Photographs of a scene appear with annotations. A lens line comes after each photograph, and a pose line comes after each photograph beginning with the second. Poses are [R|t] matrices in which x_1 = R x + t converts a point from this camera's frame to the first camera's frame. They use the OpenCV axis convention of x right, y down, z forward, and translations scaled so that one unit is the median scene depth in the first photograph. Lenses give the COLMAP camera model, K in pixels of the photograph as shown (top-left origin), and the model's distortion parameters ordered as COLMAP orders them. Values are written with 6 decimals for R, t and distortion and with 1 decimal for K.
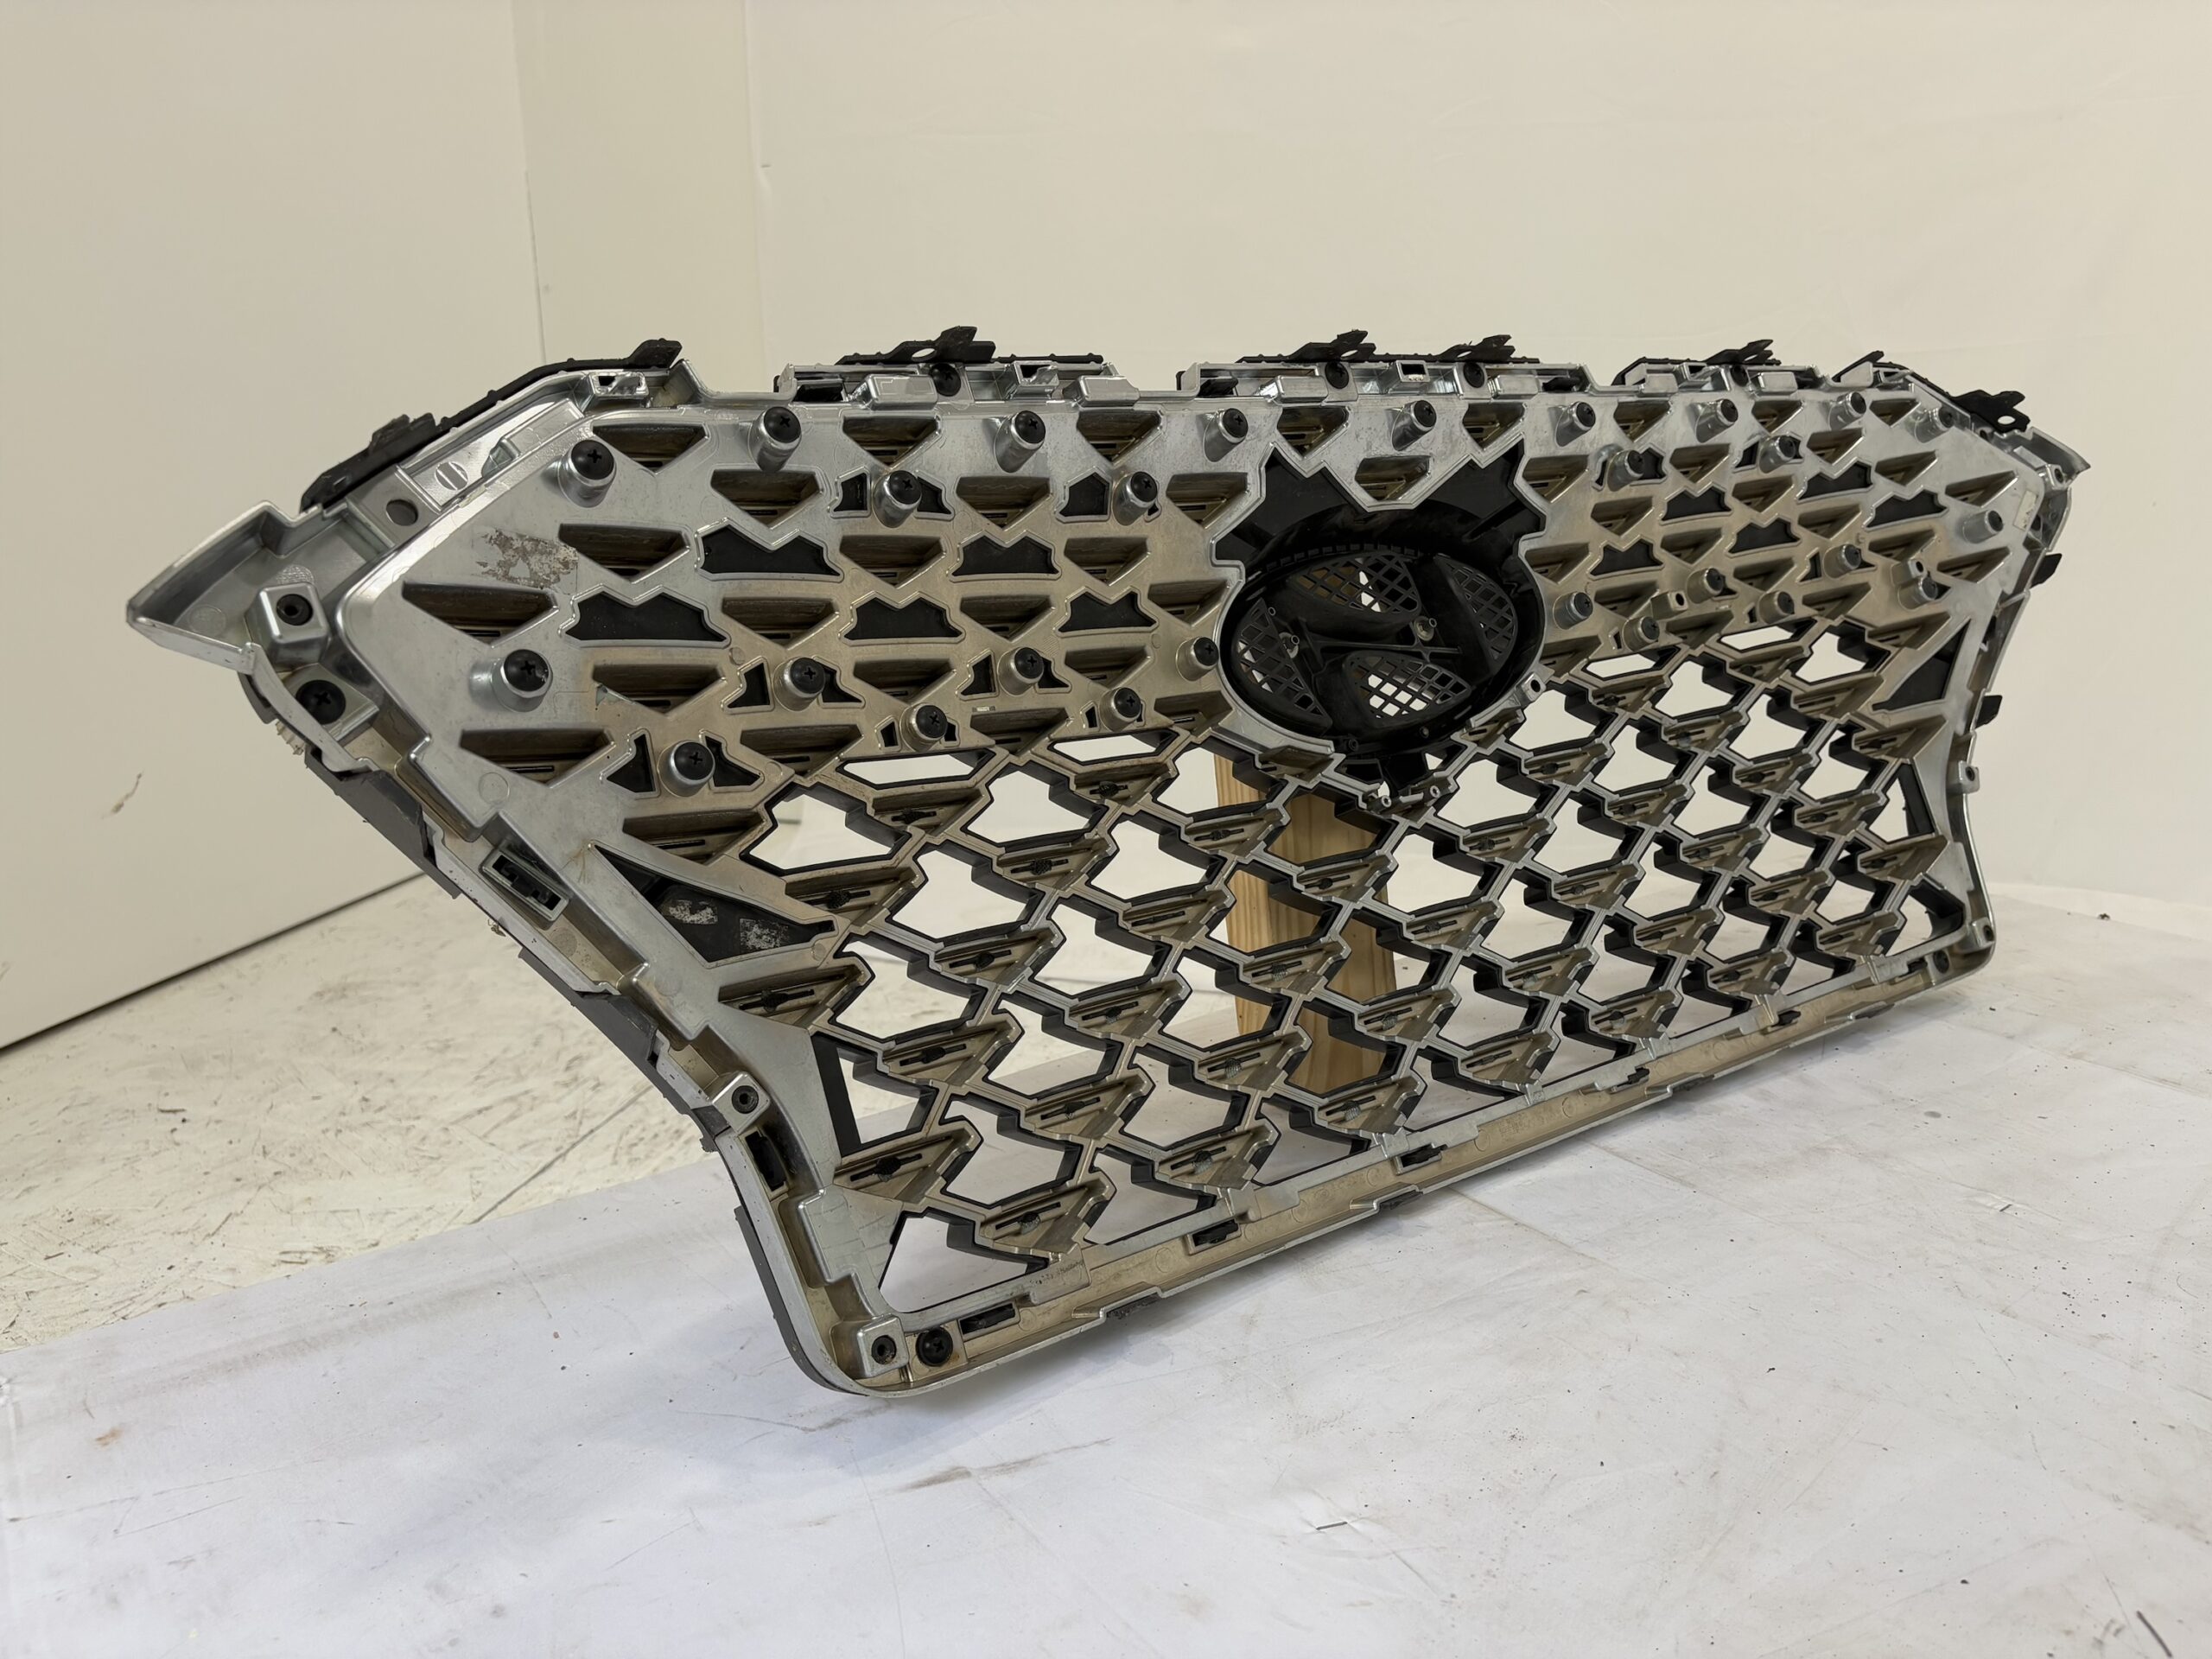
lens RADIAL K [[1690.2, 0, 1106.5], [0, 1690.2, 823.9], [0, 0, 1]] dist [0.055390, -0.007226]
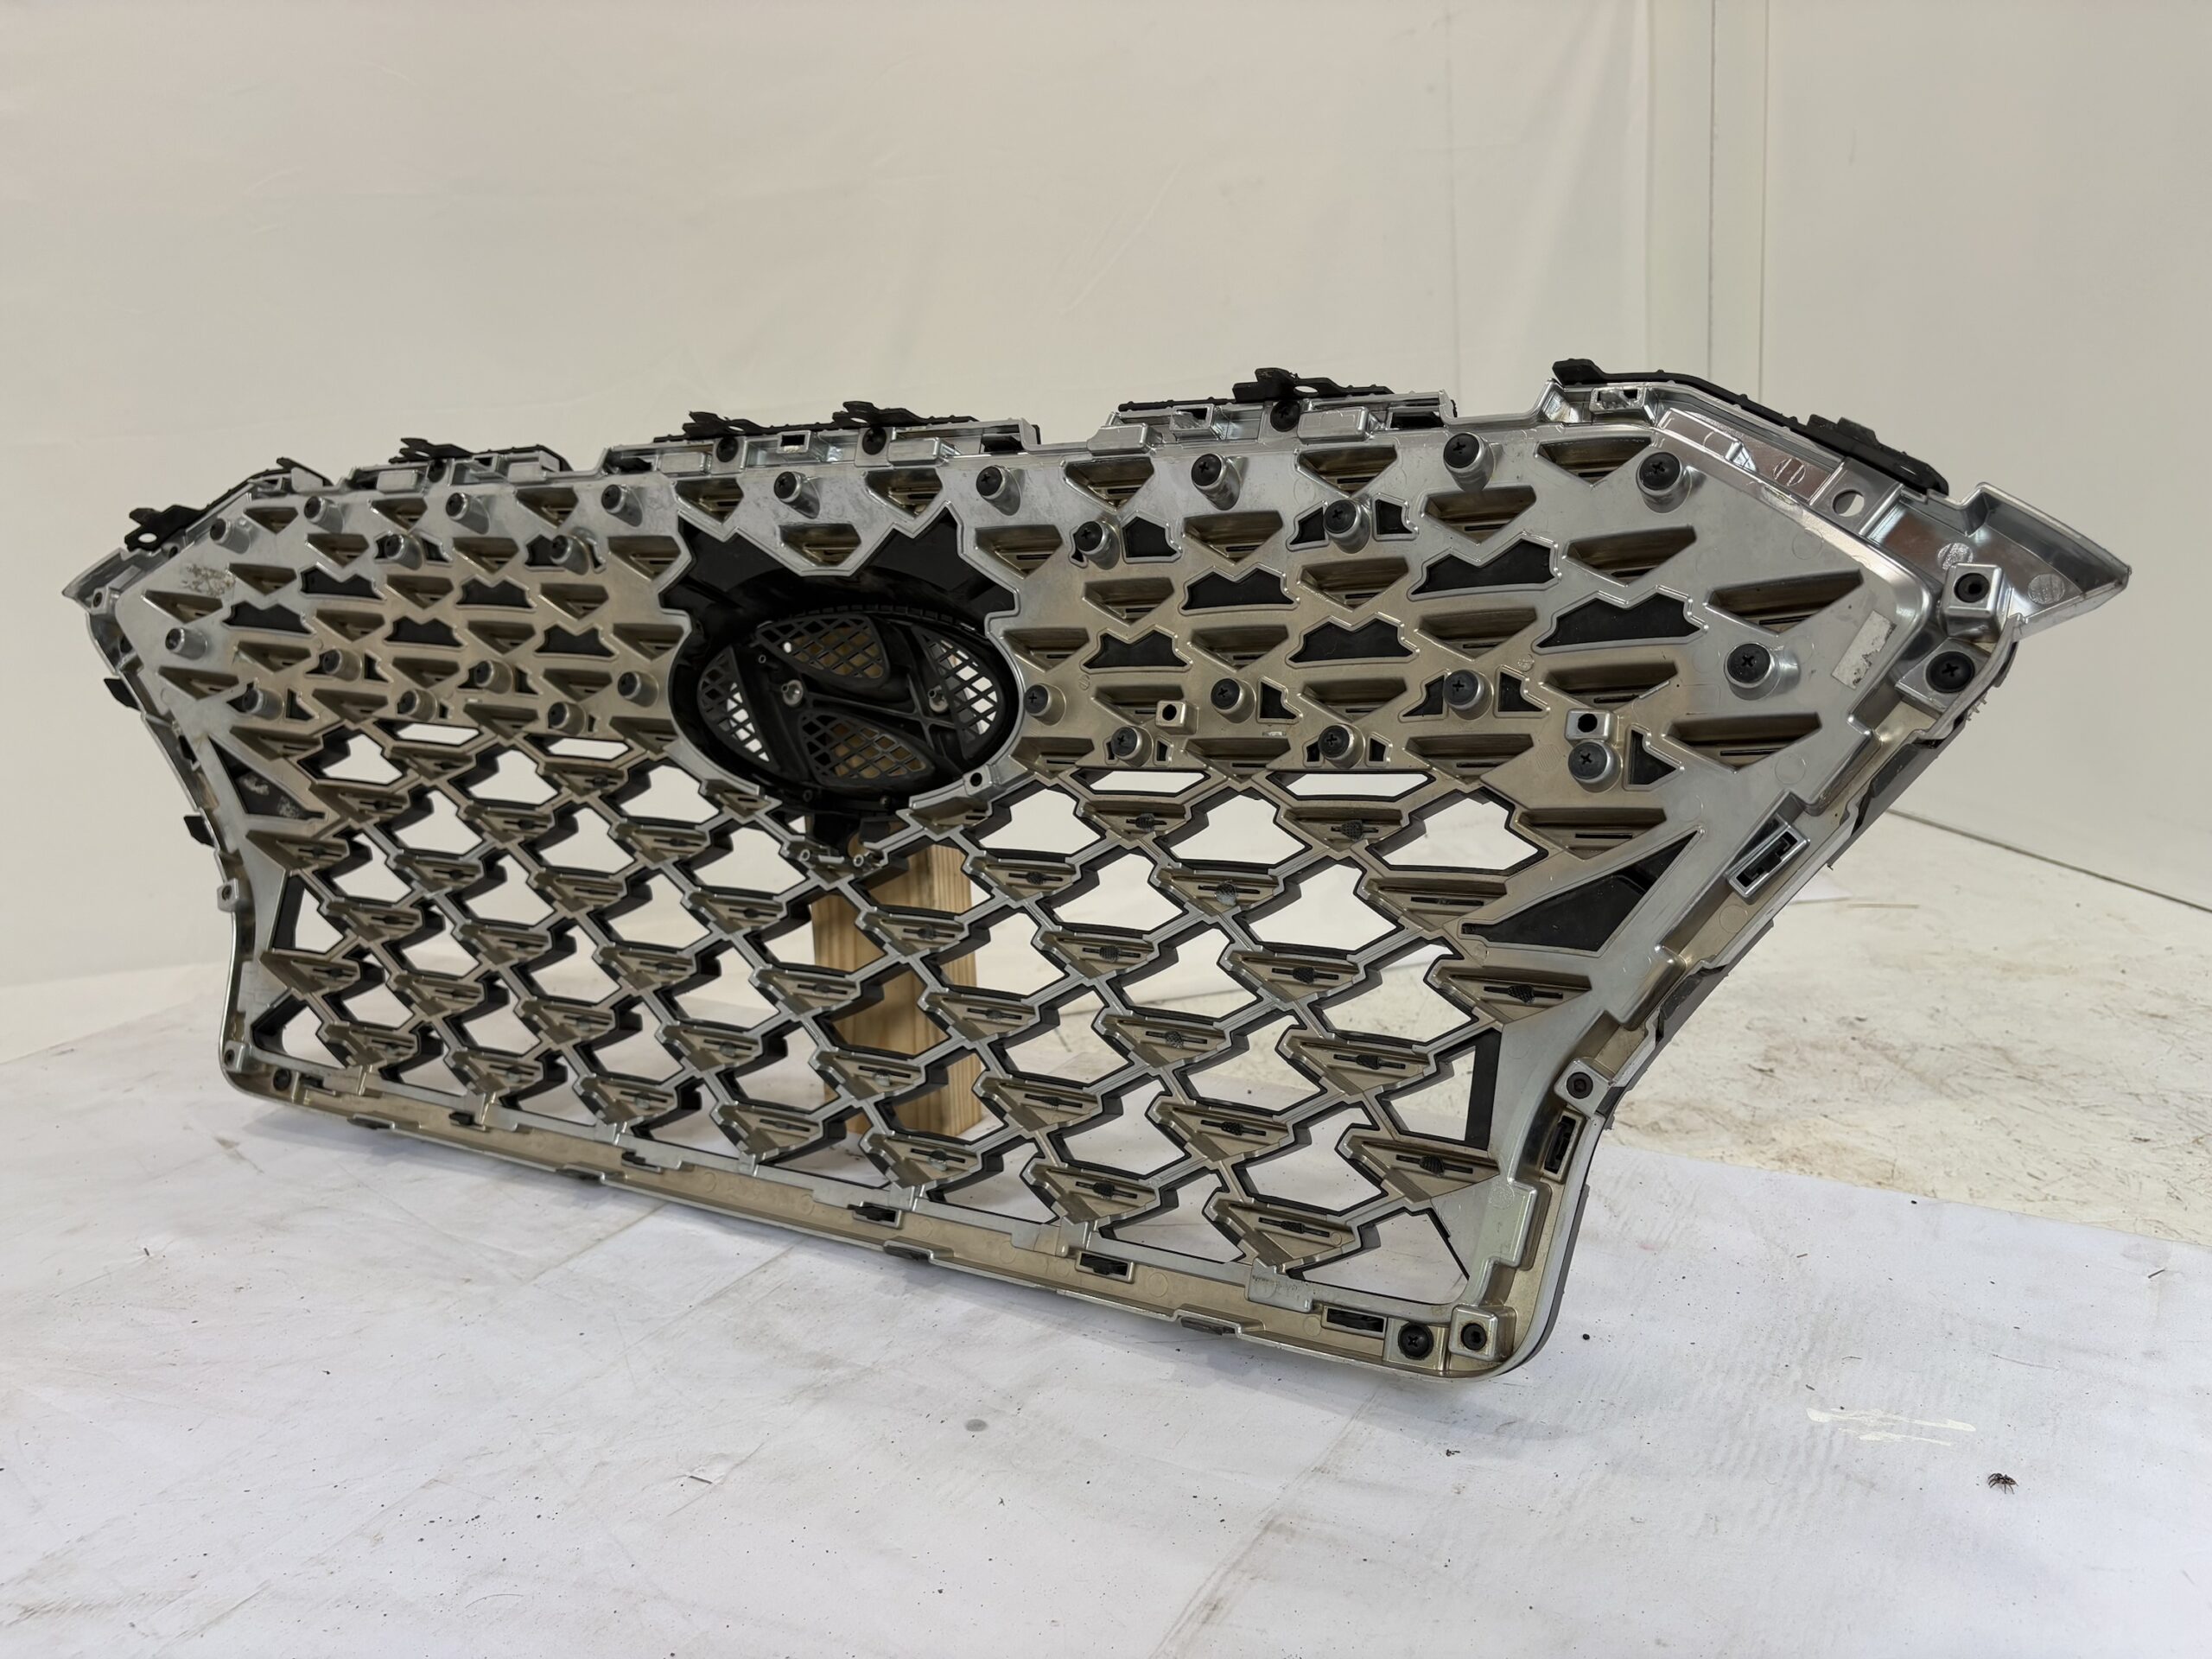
lens RADIAL K [[1689.3, 0, 1095.6], [0, 1689.3, 829.0], [0, 0, 1]] dist [0.024554, -0.018961]
pose [[0.377589, 0.202996, -0.903449, 2.256446], [-0.163085, 0.975002, 0.150913, -0.416246], [0.911499, 0.090356, 0.401255, 1.458208]]
